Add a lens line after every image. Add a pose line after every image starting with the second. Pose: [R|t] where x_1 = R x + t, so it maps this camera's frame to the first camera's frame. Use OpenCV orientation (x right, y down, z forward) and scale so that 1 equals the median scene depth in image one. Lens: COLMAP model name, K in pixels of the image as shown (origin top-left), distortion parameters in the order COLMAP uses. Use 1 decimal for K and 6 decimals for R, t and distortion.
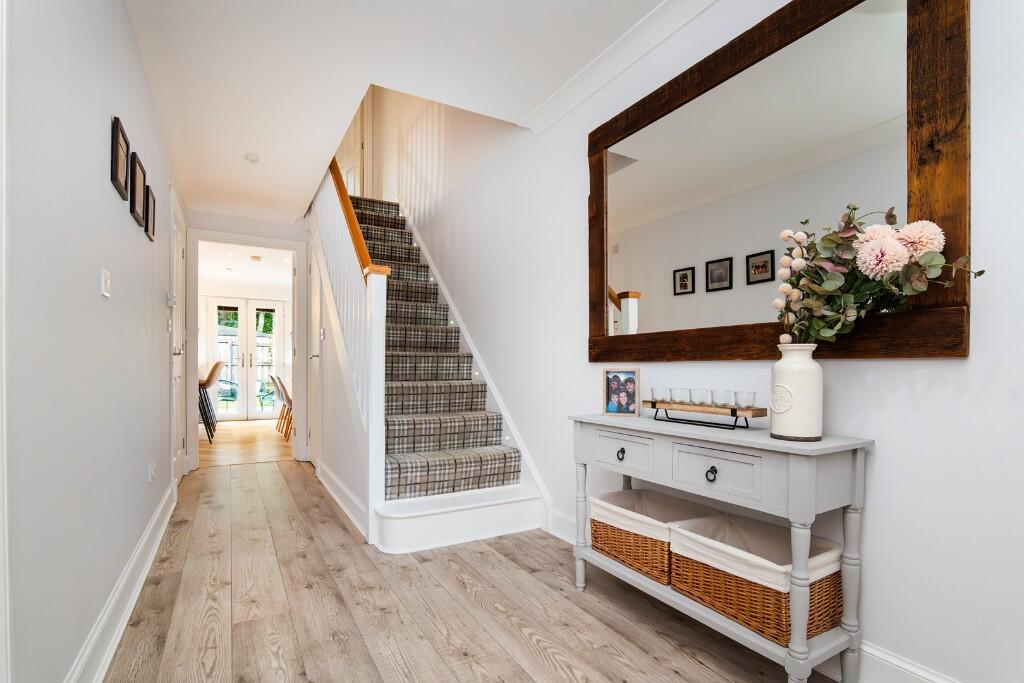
lens RADIAL K [[494.9, 0, 509.0], [0, 494.9, 368.4], [0, 0, 1]] dist [-0.001807, -0.000153]
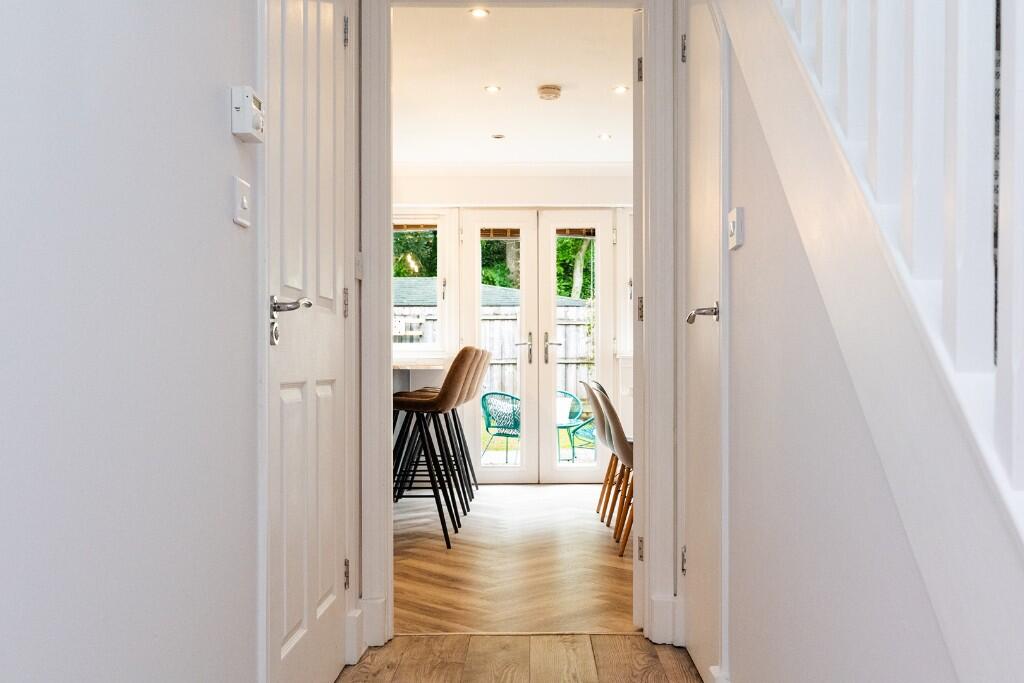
lens RADIAL K [[983.8, 0, 514.6], [0, 983.8, 350.4], [0, 0, 1]] dist [0.000117, 0.003655]
pose [[0.862113, -0.011215, -0.506592, -0.108230], [0.000275, 0.999765, -0.021664, 0.005290], [0.506716, 0.018538, 0.861913, 0.245104]]
